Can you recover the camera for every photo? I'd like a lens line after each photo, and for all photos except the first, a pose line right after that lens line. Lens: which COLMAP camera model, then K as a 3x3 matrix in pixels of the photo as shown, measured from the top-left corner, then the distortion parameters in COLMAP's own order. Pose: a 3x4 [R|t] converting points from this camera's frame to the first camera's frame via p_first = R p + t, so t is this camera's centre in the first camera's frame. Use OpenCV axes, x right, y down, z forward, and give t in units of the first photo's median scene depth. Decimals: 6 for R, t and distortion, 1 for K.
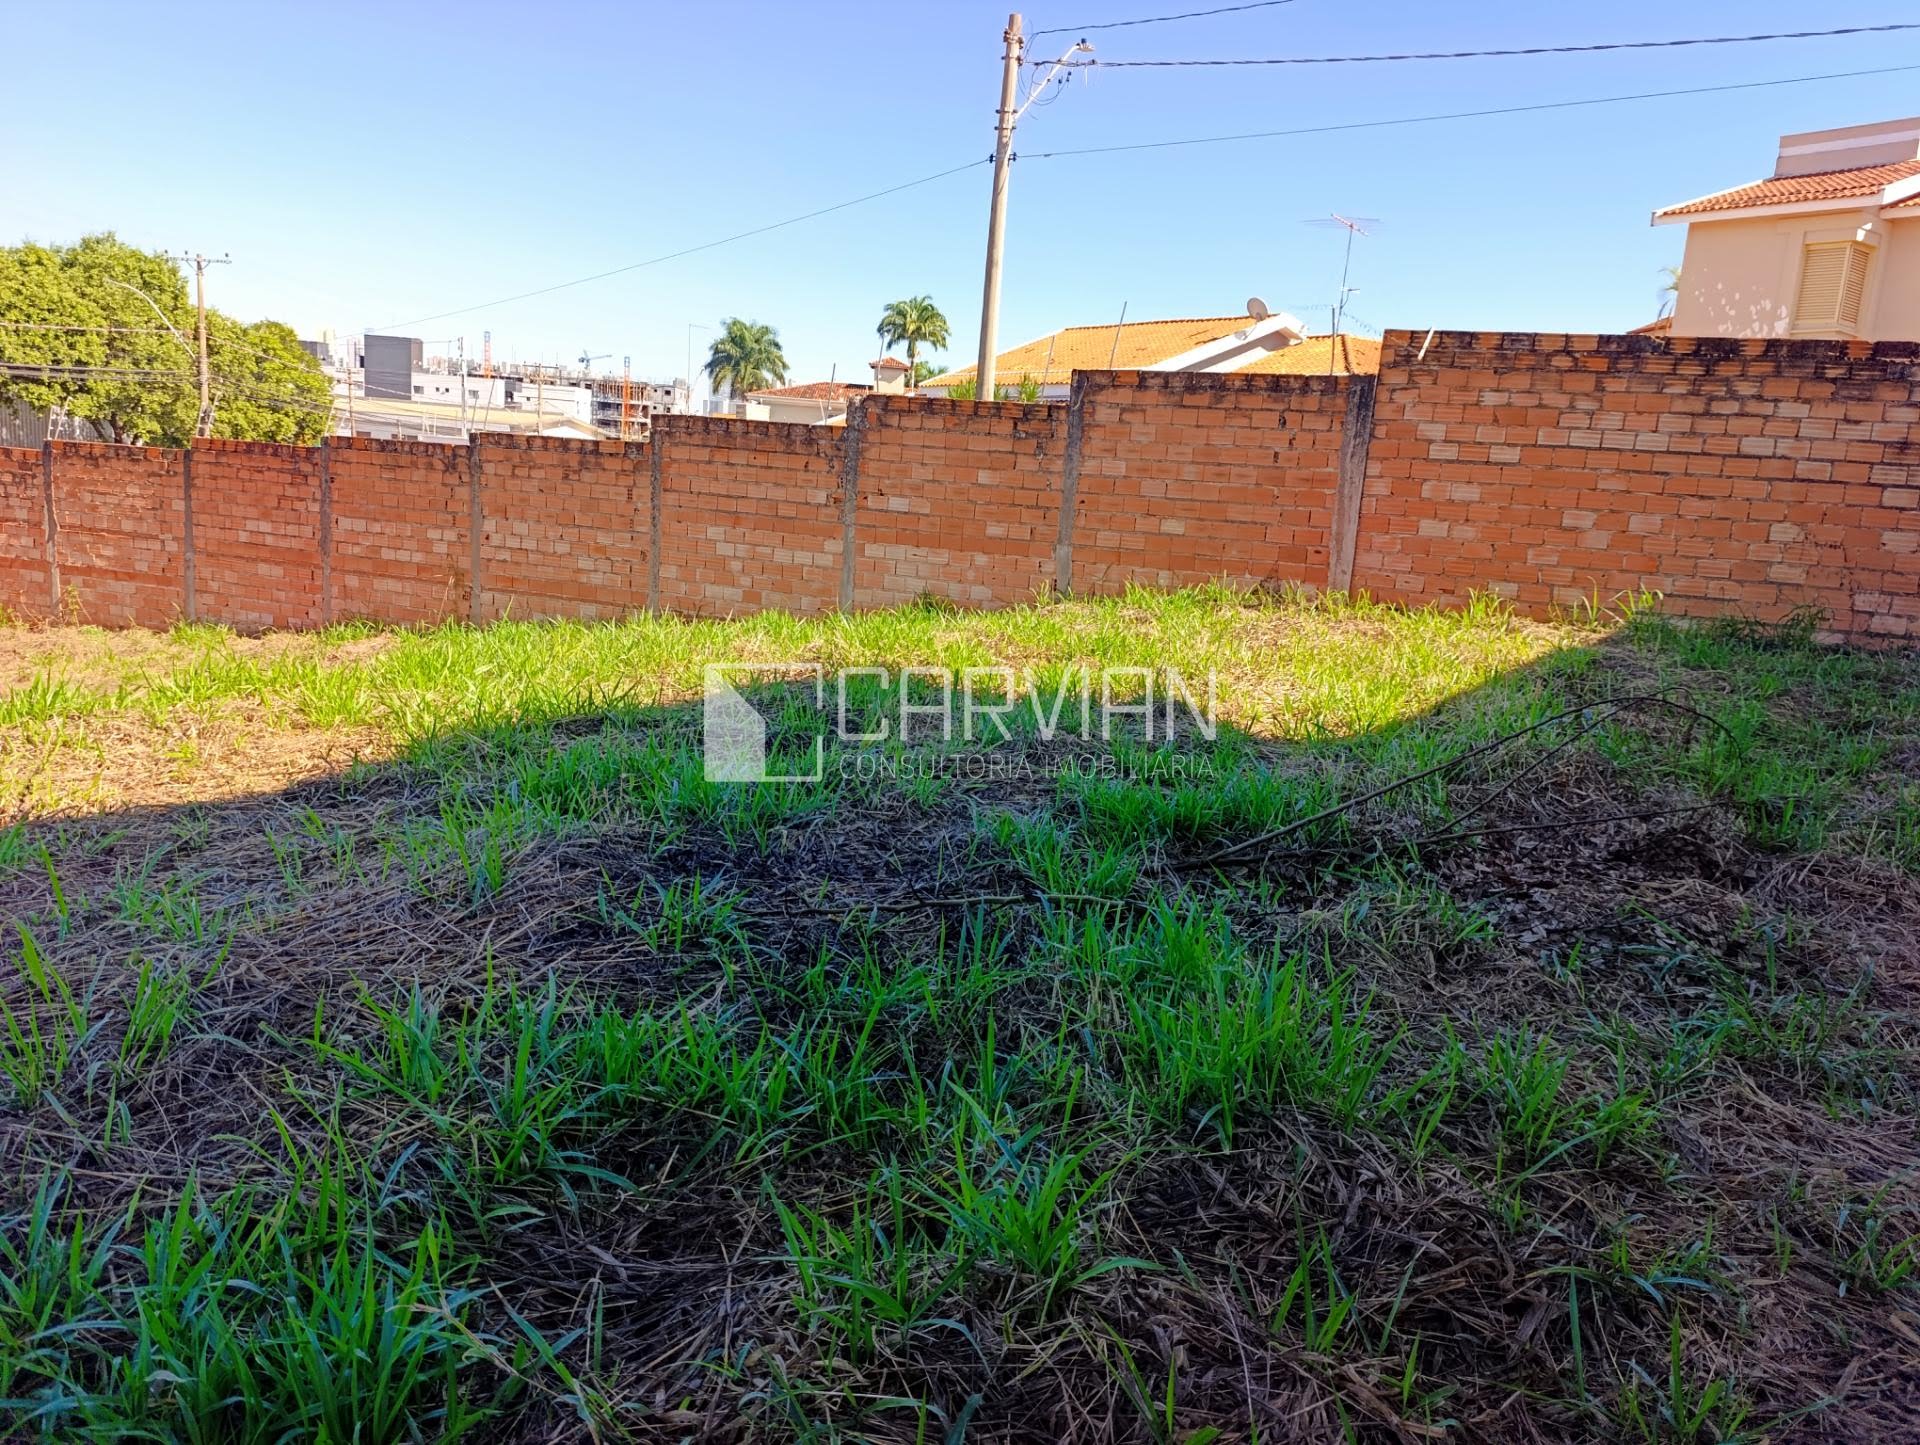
lens RADIAL K [[1306.5, 0, 967.2], [0, 1306.5, 709.6], [0, 0, 1]] dist [0.038729, -0.051742]
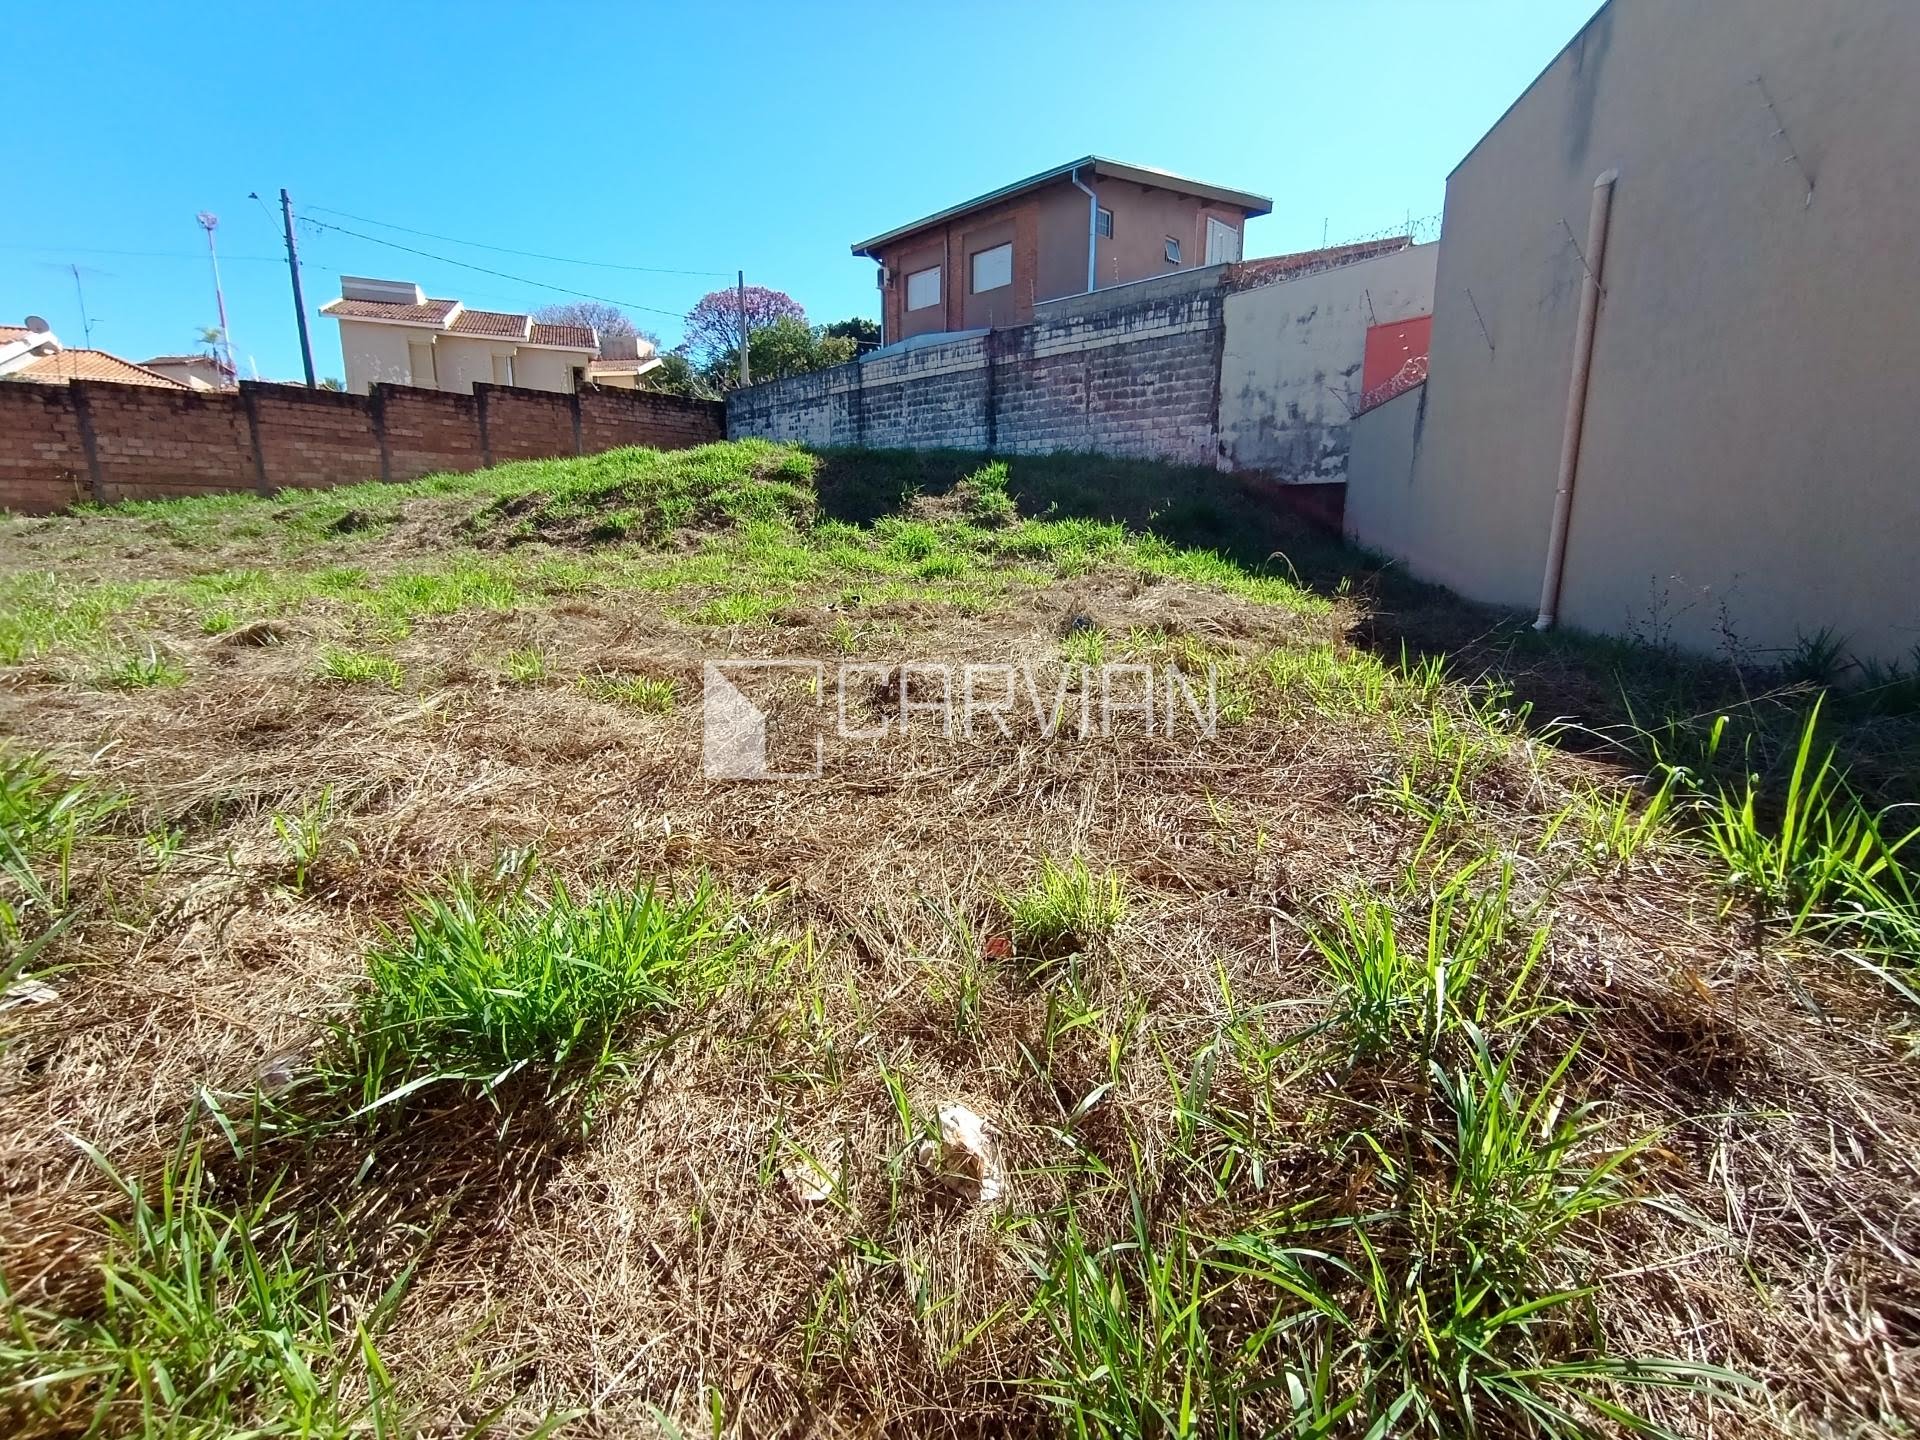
lens RADIAL K [[872.1, 0, 960.0], [0, 872.1, 720.0], [0, 0, 1]] dist [-0.031074, 0.018660]
pose [[0.199851, -0.266642, 0.942848, -1.203402], [0.184963, 0.955226, 0.230937, 0.131609], [-0.962210, 0.128239, 0.240222, -0.205862]]
